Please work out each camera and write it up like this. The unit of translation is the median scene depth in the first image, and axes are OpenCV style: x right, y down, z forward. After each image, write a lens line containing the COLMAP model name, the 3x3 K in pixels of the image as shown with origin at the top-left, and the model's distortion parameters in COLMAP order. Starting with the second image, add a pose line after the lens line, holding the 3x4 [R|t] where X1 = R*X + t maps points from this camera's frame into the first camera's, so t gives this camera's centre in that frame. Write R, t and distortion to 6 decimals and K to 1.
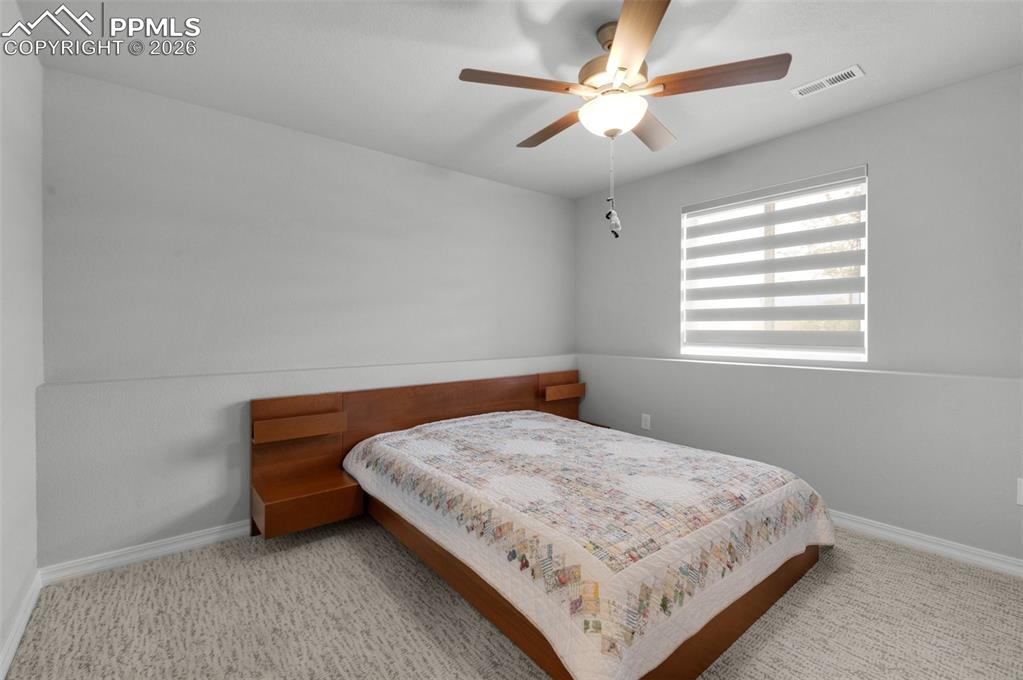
lens RADIAL K [[437.8, 0, 508.2], [0, 437.8, 336.9], [0, 0, 1]] dist [0.001674, -0.001604]
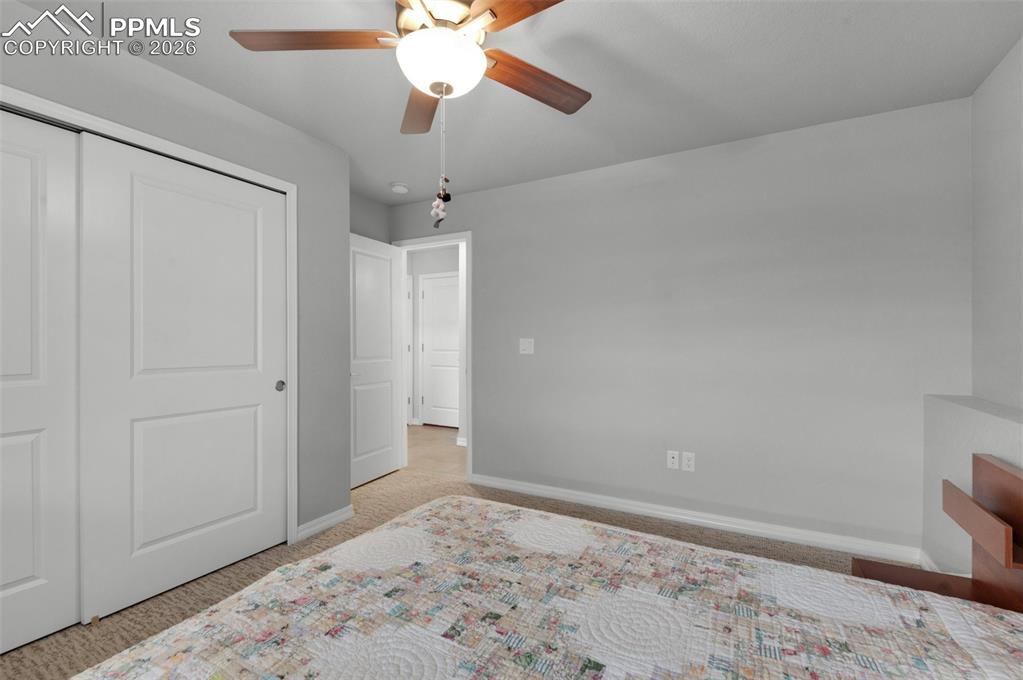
lens RADIAL K [[437.8, 0, 510.1], [0, 437.8, 338.0], [0, 0, 1]] dist [0.001674, -0.001604]
pose [[-0.921702, -0.004090, -0.387878, 0.391996], [-0.008850, 0.999906, 0.010487, -0.041404], [0.387799, 0.013099, -0.921651, 1.600098]]
